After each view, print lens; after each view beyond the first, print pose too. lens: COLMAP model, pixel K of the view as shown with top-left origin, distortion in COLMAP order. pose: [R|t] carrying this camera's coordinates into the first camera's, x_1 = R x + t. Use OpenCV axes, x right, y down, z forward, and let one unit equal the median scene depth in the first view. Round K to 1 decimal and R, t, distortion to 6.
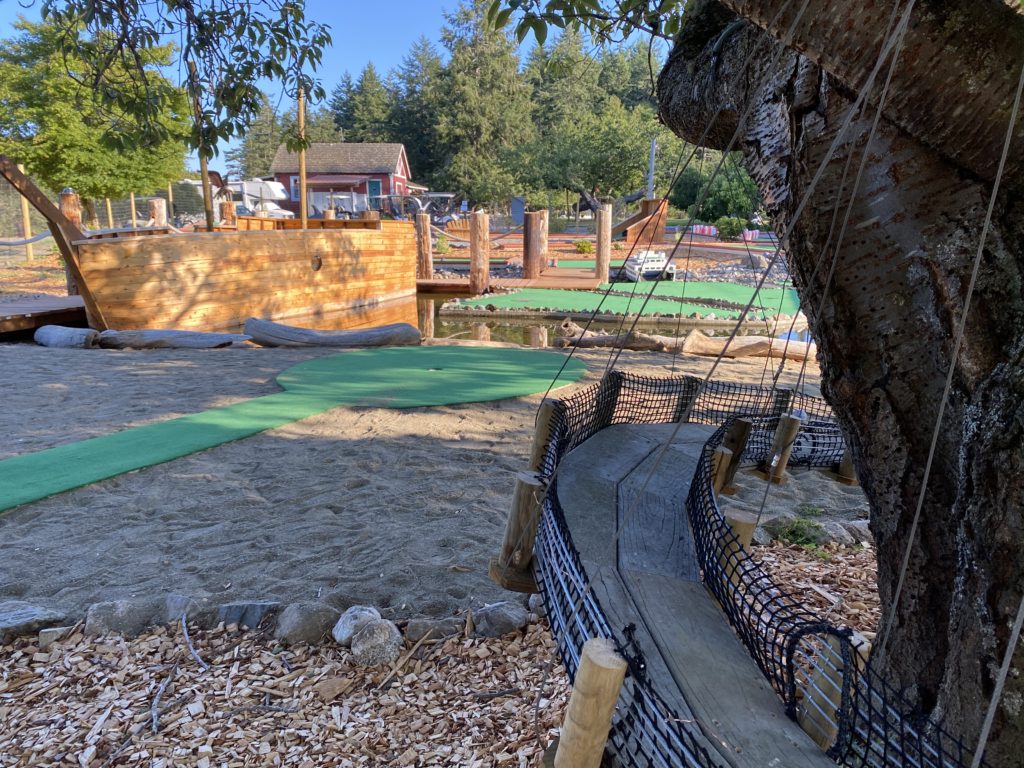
lens RADIAL K [[782.7, 0, 516.7], [0, 782.7, 383.3], [0, 0, 1]] dist [0.042622, -0.044024]
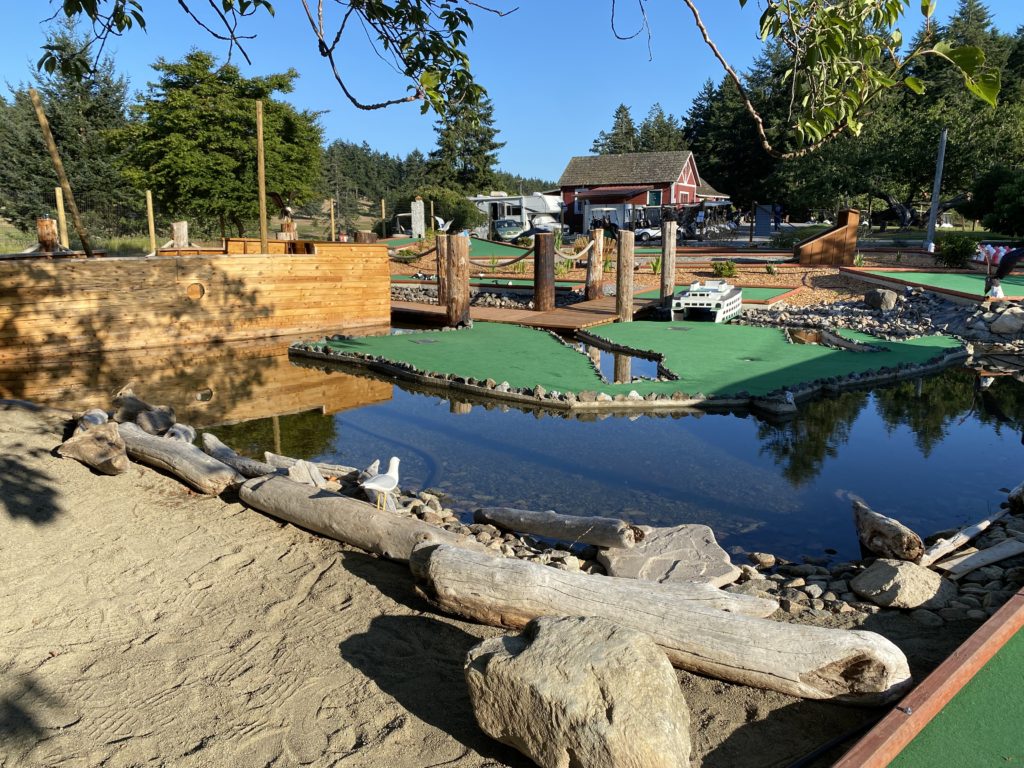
lens RADIAL K [[782.7, 0, 510.6], [0, 782.7, 387.2], [0, 0, 1]] dist [0.042622, -0.044024]
pose [[0.892088, 0.087344, -0.443340, 0.118705], [-0.089894, 0.995834, 0.015309, -0.019907], [0.442830, 0.026197, 0.896223, 0.074520]]
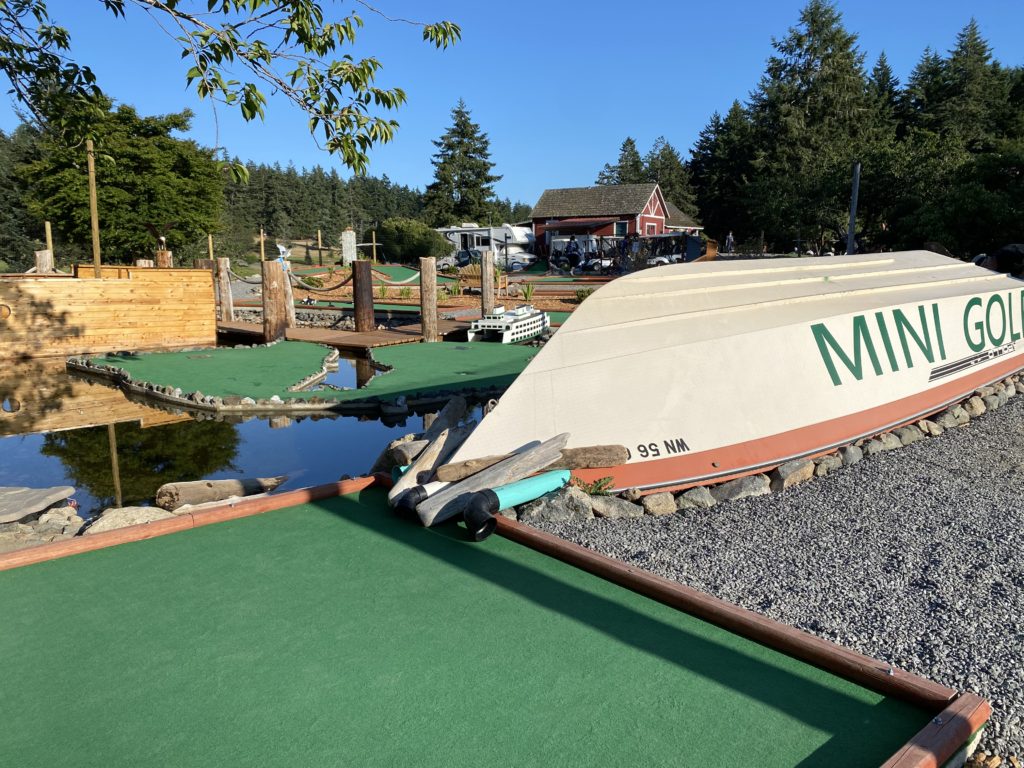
lens RADIAL K [[782.7, 0, 513.4], [0, 782.7, 390.9], [0, 0, 1]] dist [0.042622, -0.044024]
pose [[0.879585, 0.076490, -0.469553, 0.194235], [-0.094903, 0.995364, -0.015631, -0.022168], [0.466180, 0.058311, 0.882766, 0.091946]]
